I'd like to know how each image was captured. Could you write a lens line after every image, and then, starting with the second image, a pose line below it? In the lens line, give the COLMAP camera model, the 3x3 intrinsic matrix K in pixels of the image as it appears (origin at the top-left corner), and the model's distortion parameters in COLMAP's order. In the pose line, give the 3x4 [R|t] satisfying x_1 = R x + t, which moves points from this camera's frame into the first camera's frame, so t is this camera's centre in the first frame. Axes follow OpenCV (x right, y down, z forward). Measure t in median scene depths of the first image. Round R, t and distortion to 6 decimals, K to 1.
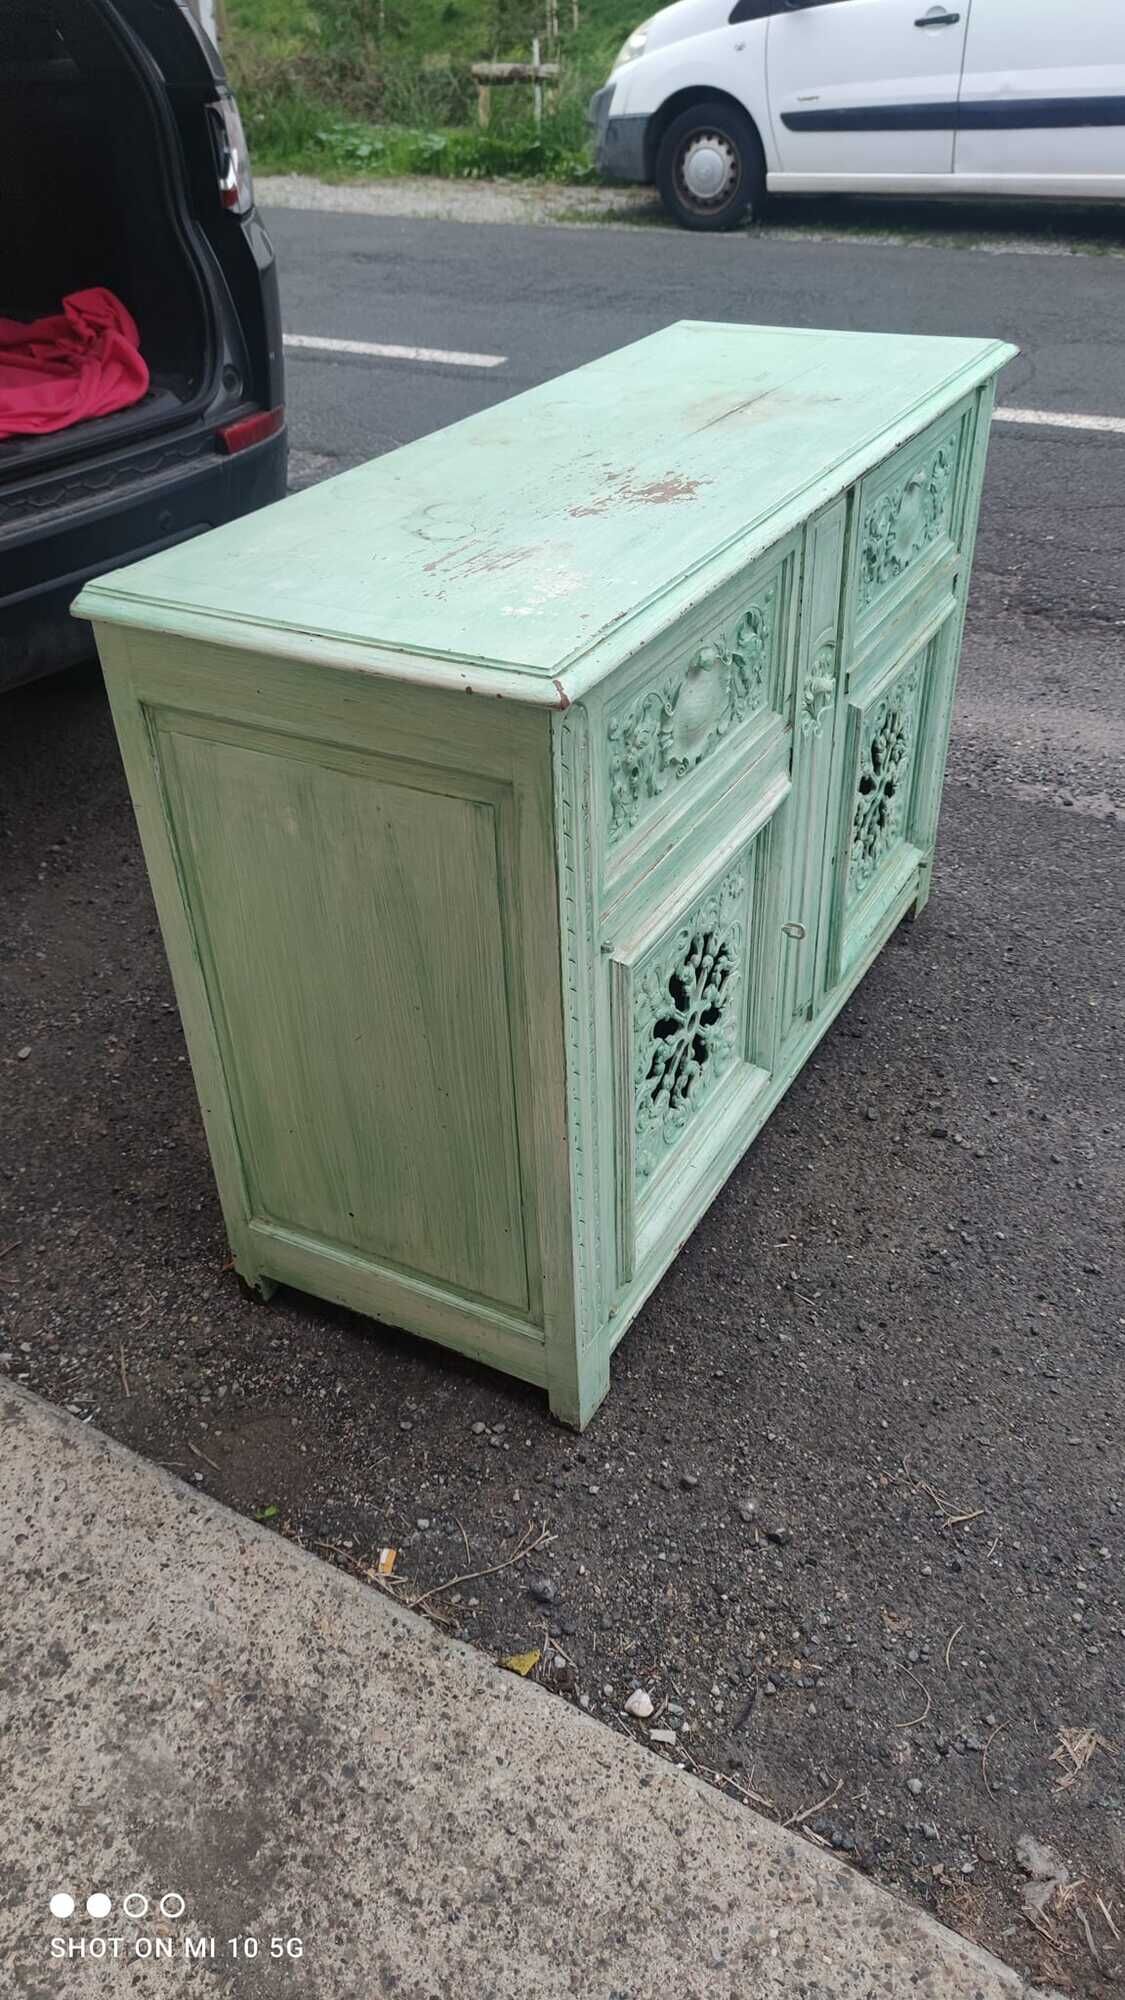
lens RADIAL K [[1463.0, 0, 544.1], [0, 1463.0, 989.4], [0, 0, 1]] dist [0.067667, -0.073372]
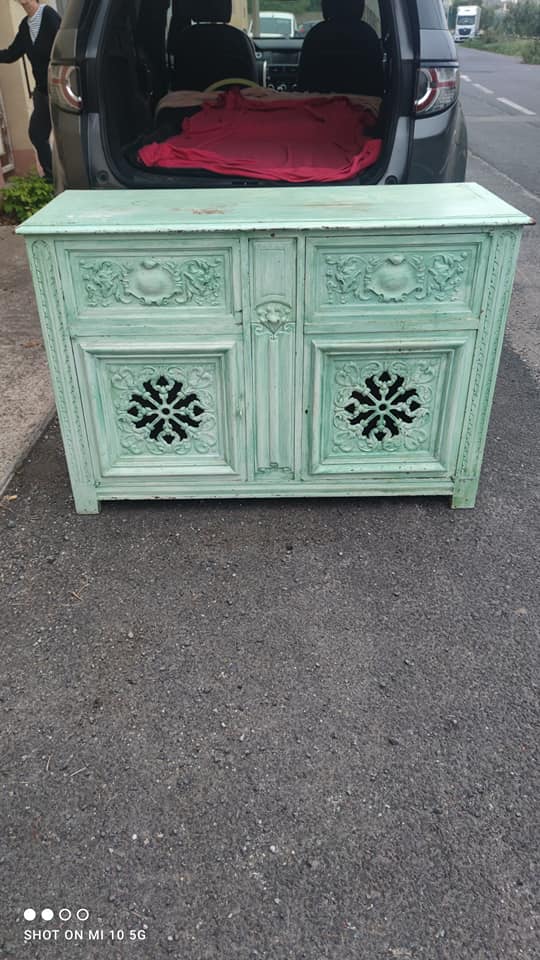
lens RADIAL K [[702.2, 0, 261.2], [0, 702.2, 474.9], [0, 0, 1]] dist [0.067667, -0.073372]
pose [[0.491814, 0.476665, -0.728635, 1.271339], [-0.493636, 0.841998, 0.217631, -0.263579], [0.717247, 0.252646, 0.649405, 0.364983]]
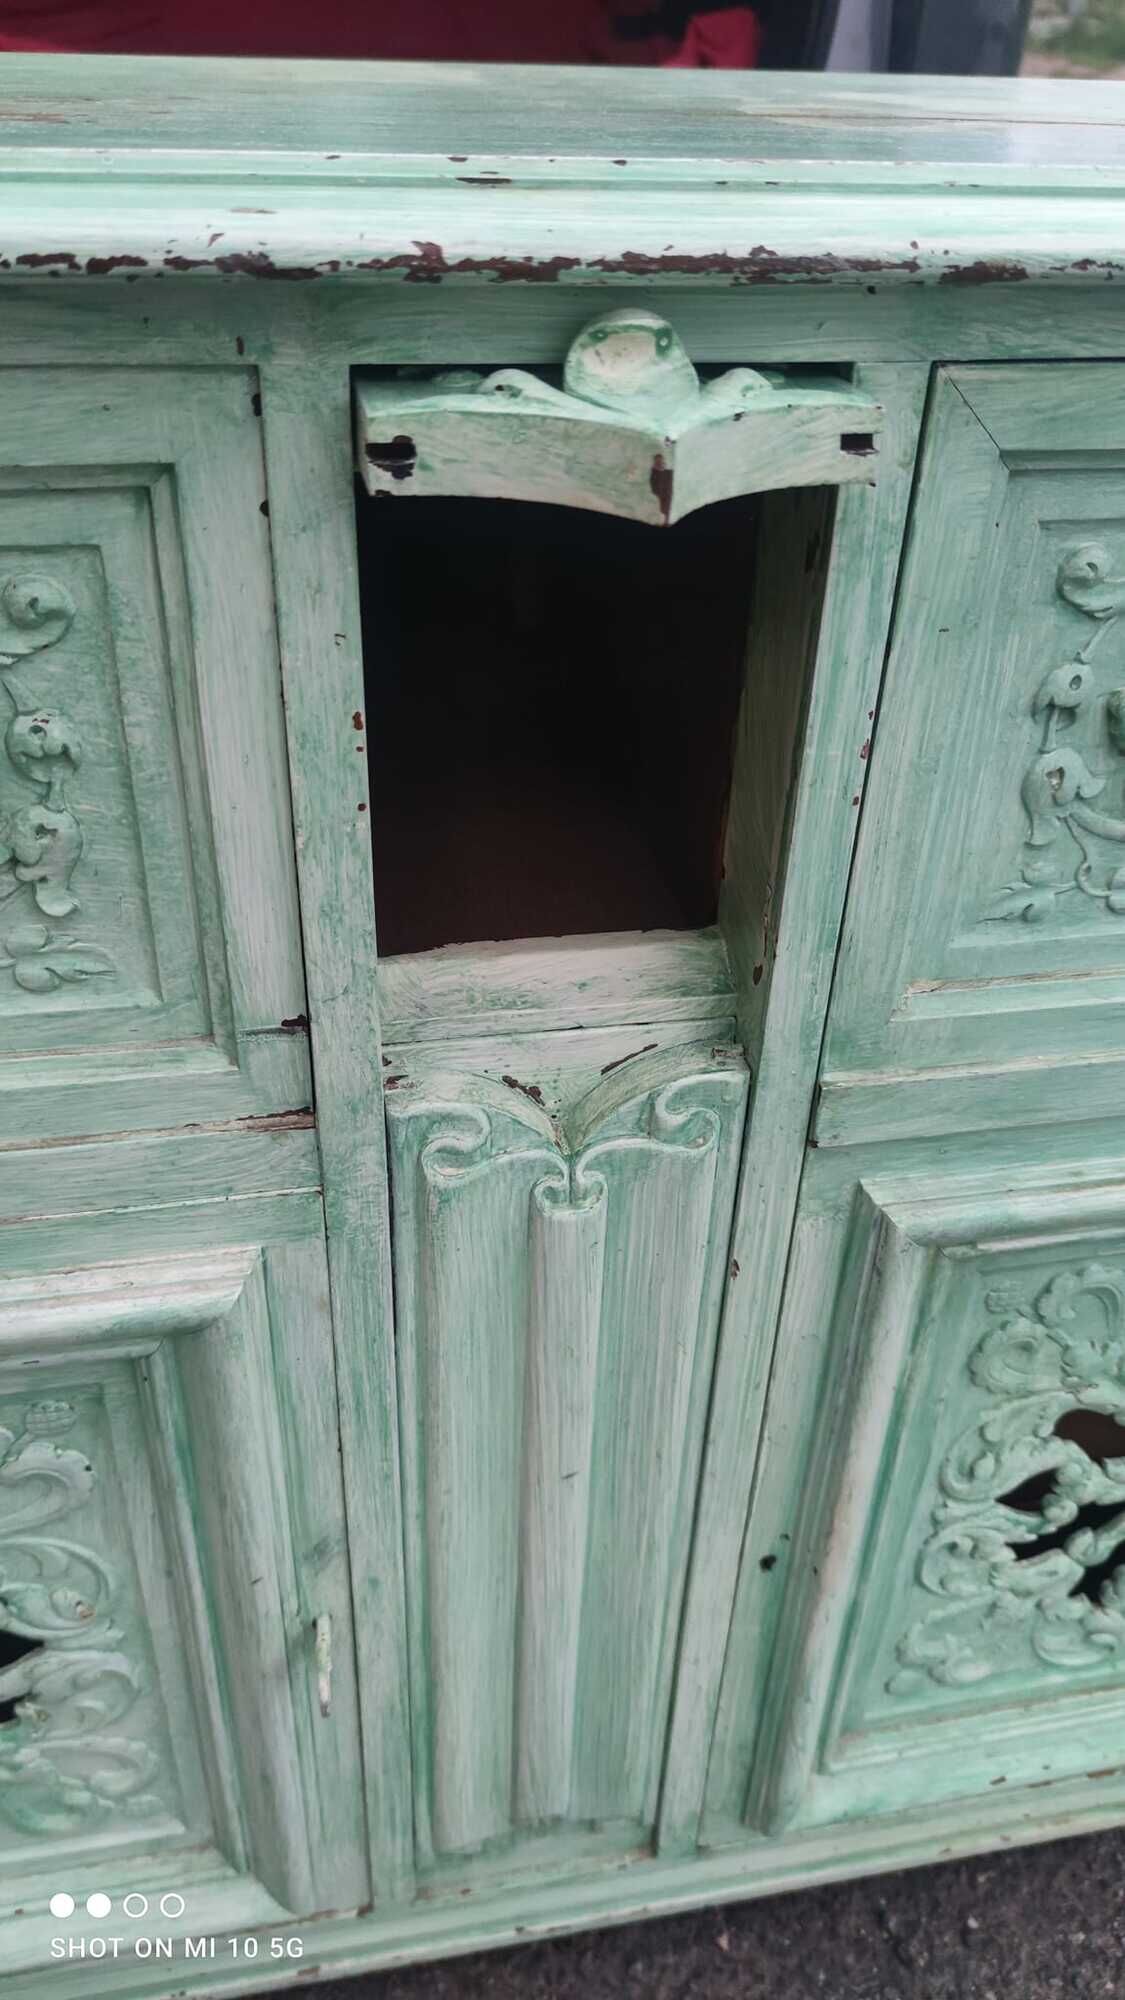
lens RADIAL K [[1519.2, 0, 562.5], [0, 1519.2, 1000.0], [0, 0, 1]] dist [0.003576, 0.002591]
pose [[0.646996, 0.474613, -0.596774, 0.401637], [-0.476572, 0.862661, 0.169395, -0.300581], [0.595211, 0.174808, 0.784326, 0.879244]]
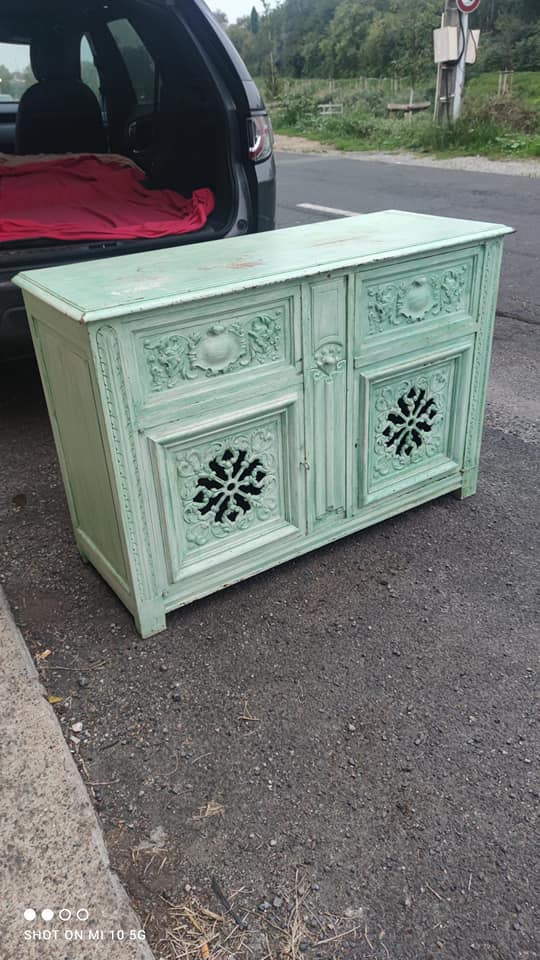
lens RADIAL K [[702.2, 0, 261.2], [0, 702.2, 474.9], [0, 0, 1]] dist [0.067667, -0.073372]
pose [[0.882977, 0.214401, -0.417592, 0.673024], [-0.247759, 0.968455, -0.026646, 0.024342], [0.398707, 0.126990, 0.908244, -0.013505]]
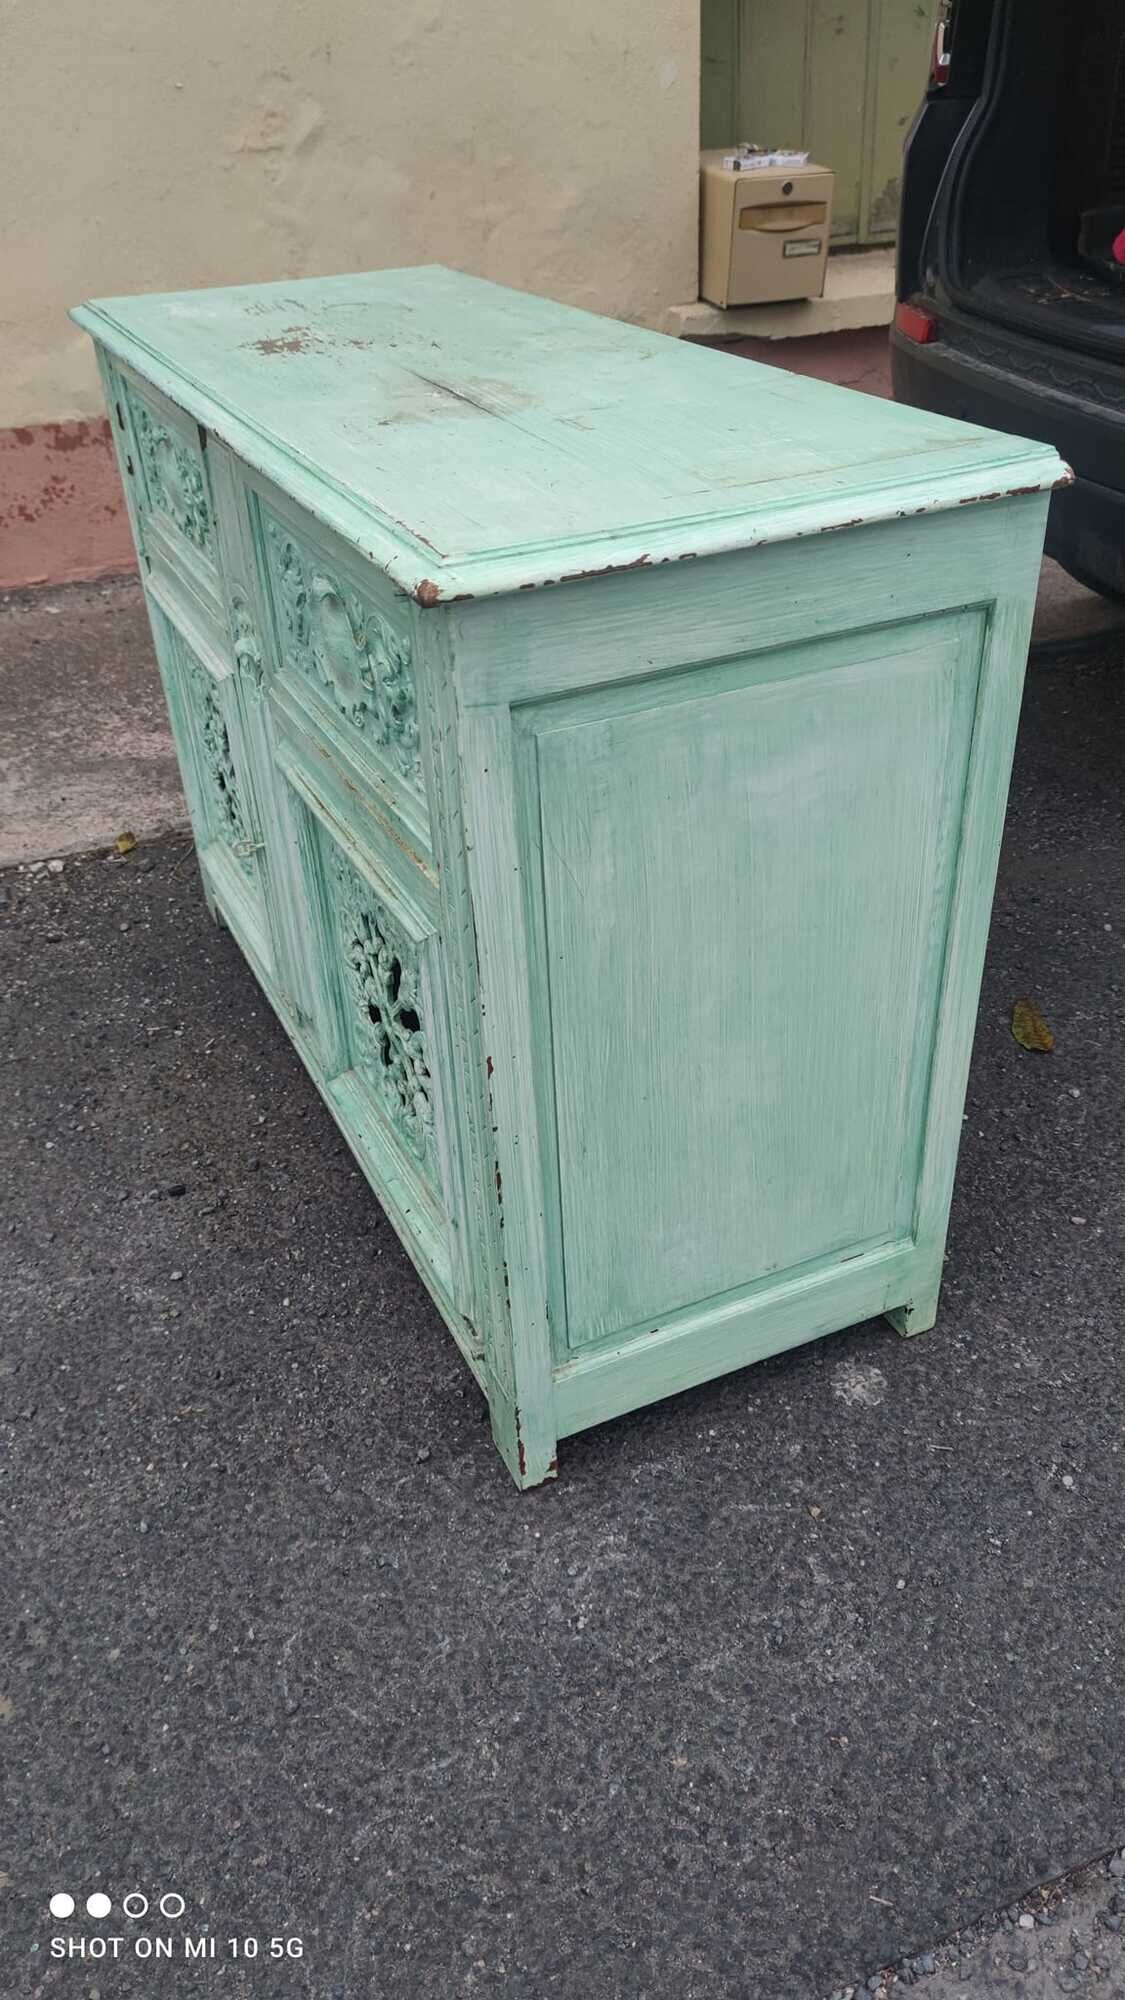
lens RADIAL K [[1477.4, 0, 562.5], [0, 1477.4, 1000.0], [0, 0, 1]] dist [0.062930, -0.077005]
pose [[-0.584573, 0.496544, -0.641653, 0.869868], [-0.404473, 0.507221, 0.761005, -0.983690], [0.703332, 0.704394, -0.095669, 1.563987]]
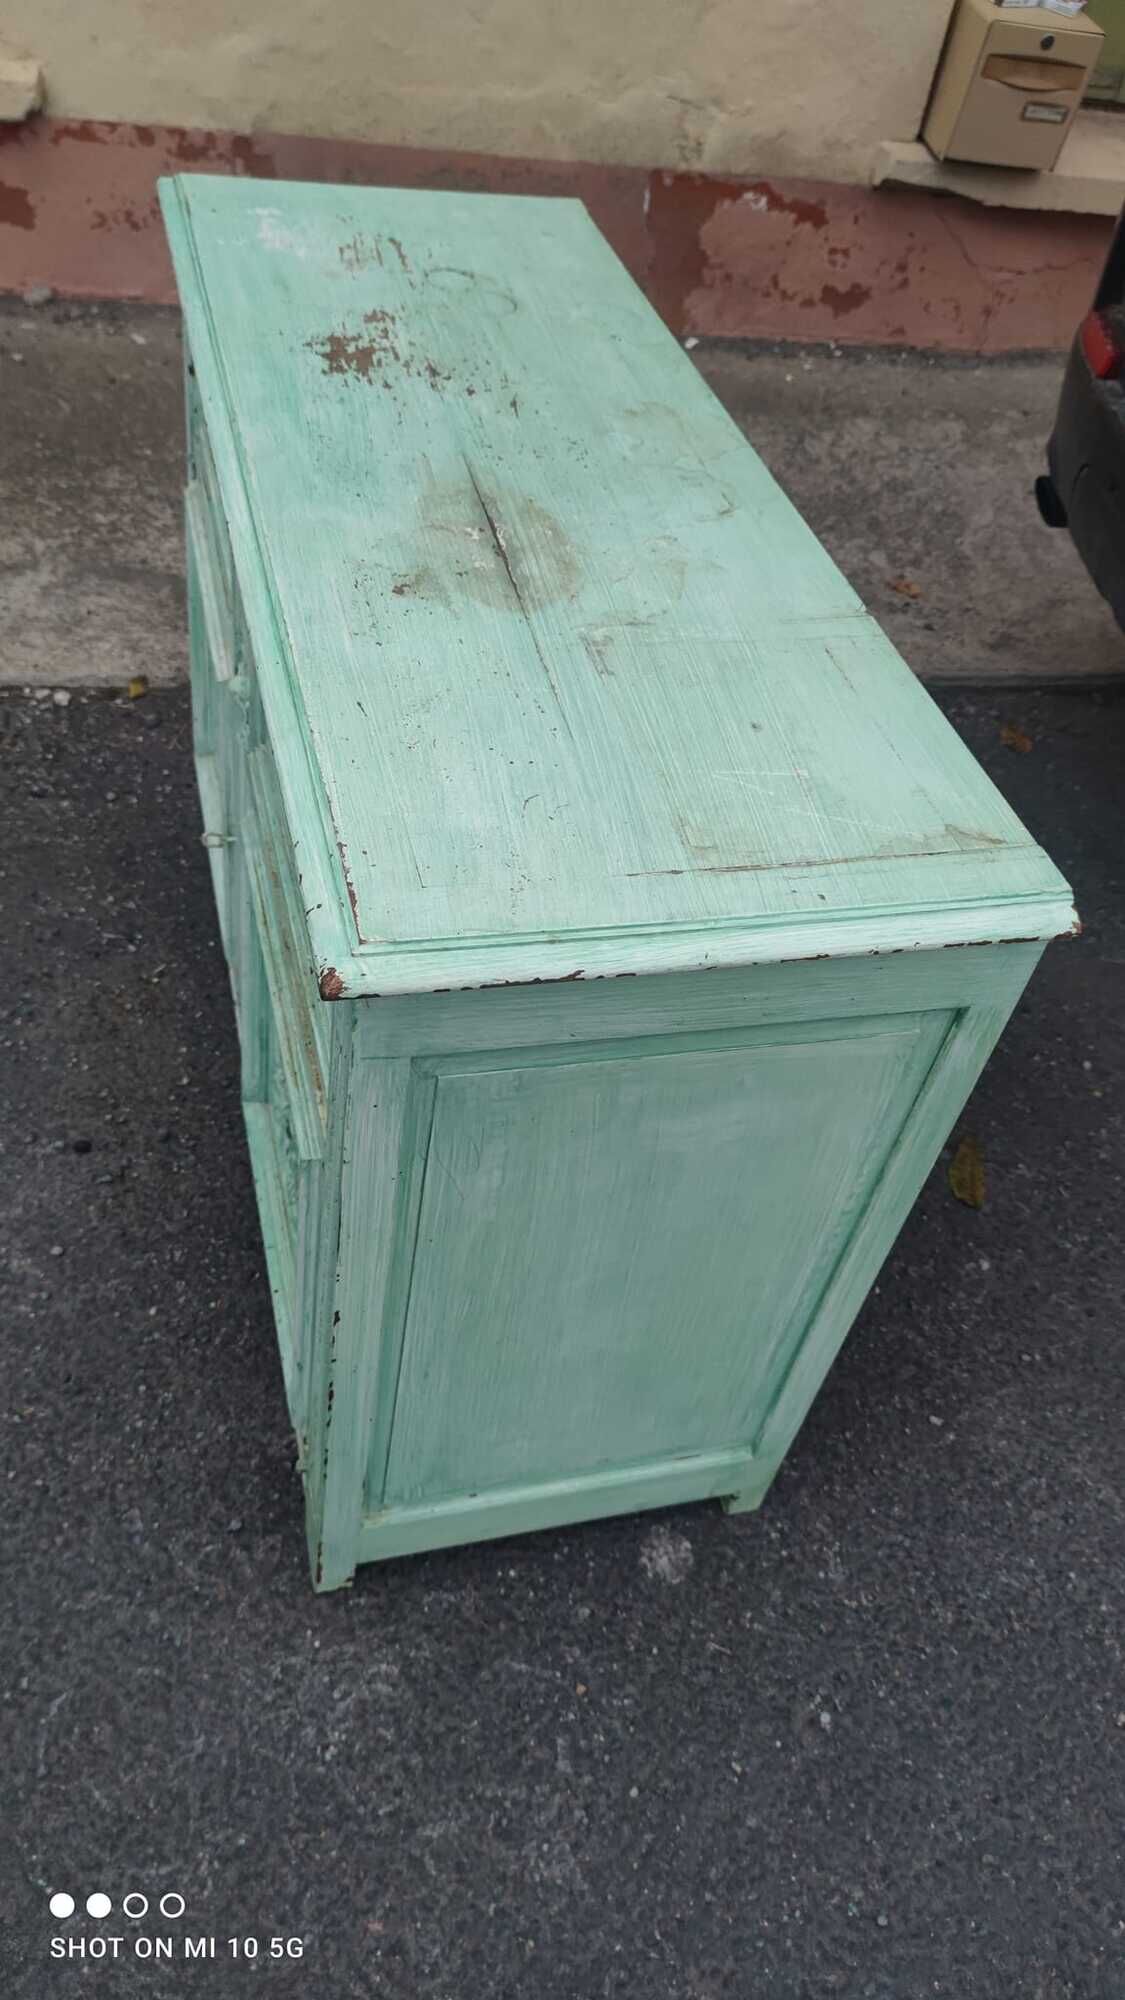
lens RADIAL K [[1485.7, 0, 557.7], [0, 1485.7, 977.6], [0, 0, 1]] dist [0.043300, -0.037768]
pose [[-0.718886, 0.441583, -0.536850, 0.671033], [-0.479726, 0.243743, 0.842883, -1.103883], [0.503056, 0.863478, 0.036615, 1.369988]]
